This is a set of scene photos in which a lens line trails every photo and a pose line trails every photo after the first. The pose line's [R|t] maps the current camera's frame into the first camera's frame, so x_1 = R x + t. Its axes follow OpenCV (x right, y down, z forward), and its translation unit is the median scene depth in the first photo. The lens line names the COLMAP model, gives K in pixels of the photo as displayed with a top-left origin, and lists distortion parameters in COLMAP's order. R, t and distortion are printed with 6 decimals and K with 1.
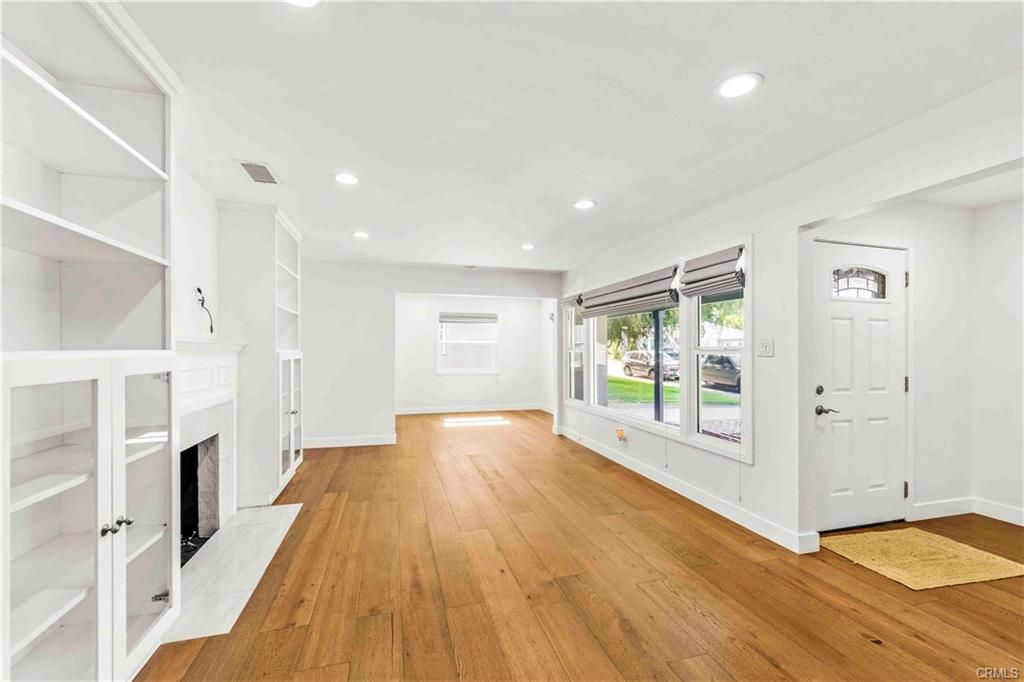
lens RADIAL K [[415.9, 0, 510.7], [0, 415.9, 344.8], [0, 0, 1]] dist [0.000397, -0.000016]
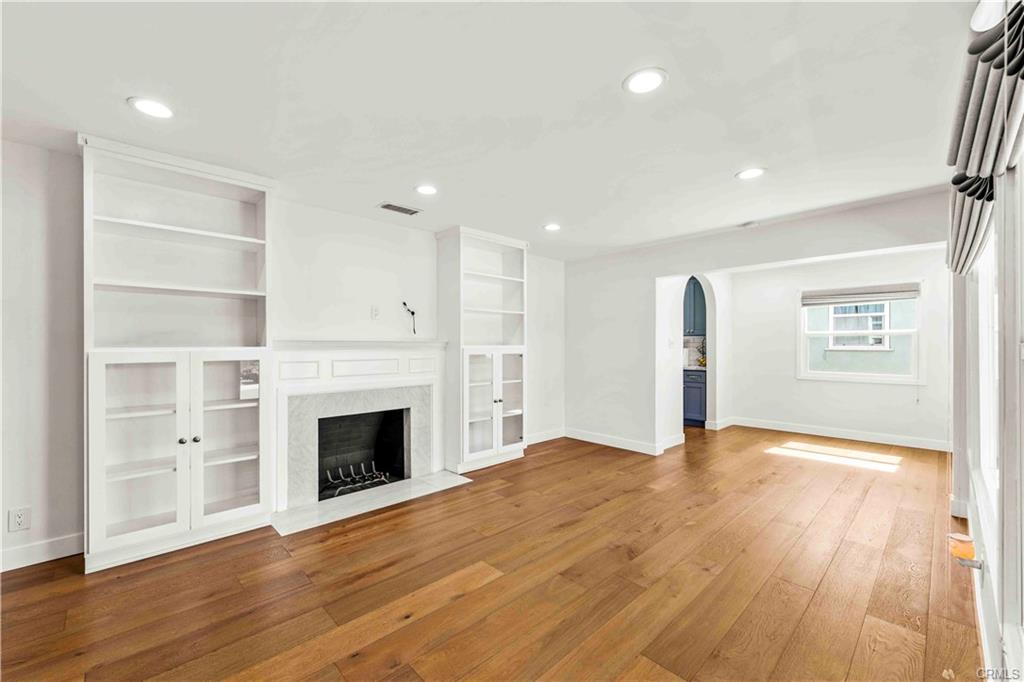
lens RADIAL K [[415.9, 0, 510.7], [0, 415.9, 344.8], [0, 0, 1]] dist [0.000397, -0.000016]
pose [[0.468028, -0.001320, -0.883713, 0.575628], [0.012846, 0.999903, 0.005310, 0.004852], [0.883621, -0.013837, 0.467999, 0.579521]]
